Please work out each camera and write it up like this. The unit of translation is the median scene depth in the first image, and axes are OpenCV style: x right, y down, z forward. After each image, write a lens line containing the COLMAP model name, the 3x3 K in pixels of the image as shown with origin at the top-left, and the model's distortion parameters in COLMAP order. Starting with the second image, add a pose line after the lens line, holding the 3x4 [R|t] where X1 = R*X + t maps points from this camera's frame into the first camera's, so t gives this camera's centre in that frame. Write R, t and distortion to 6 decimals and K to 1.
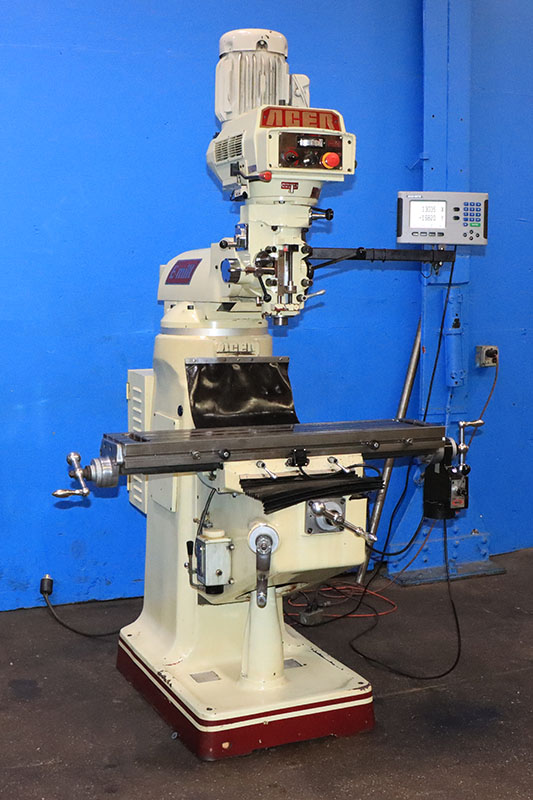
lens RADIAL K [[1040.0, 0, 243.2], [0, 1040.0, 414.0], [0, 0, 1]] dist [-0.139734, 0.000000]
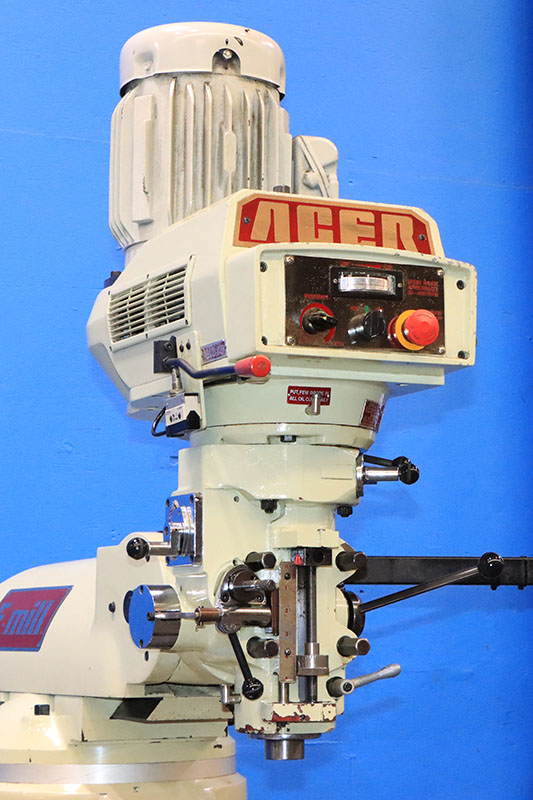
lens RADIAL K [[1931.4, 0, 268.8], [0, 1931.4, 396.0], [0, 0, 1]] dist [0.022840, 0.000000]
pose [[0.996859, 0.001066, 0.079193, -0.025803], [0.018264, 0.969864, -0.242961, -0.042487], [-0.077065, 0.243644, 0.966798, 0.282594]]
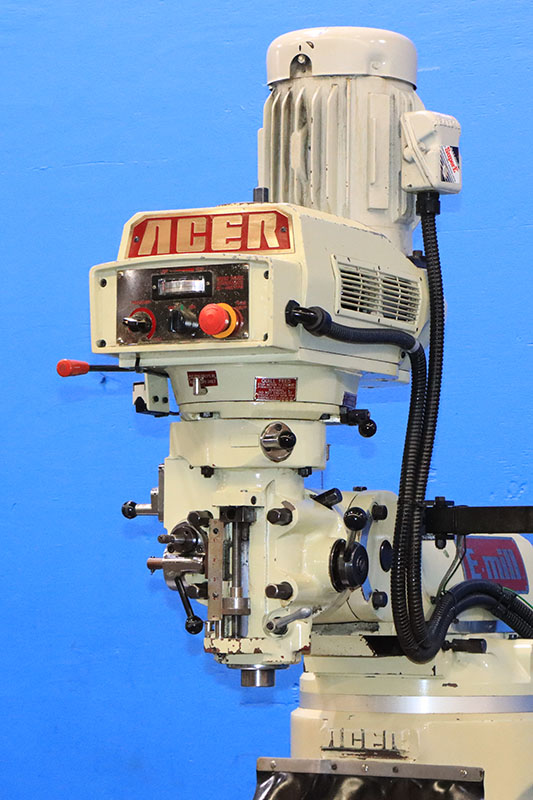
lens RADIAL K [[2828.5, 0, 268.7], [0, 2828.5, 400.3], [0, 0, 1]] dist [0.255878, 0.000000]
pose [[0.644776, -0.051531, -0.762633, 0.961835], [-0.093317, 0.984955, -0.145449, -0.030086], [0.758654, 0.164949, 0.630266, 0.219325]]
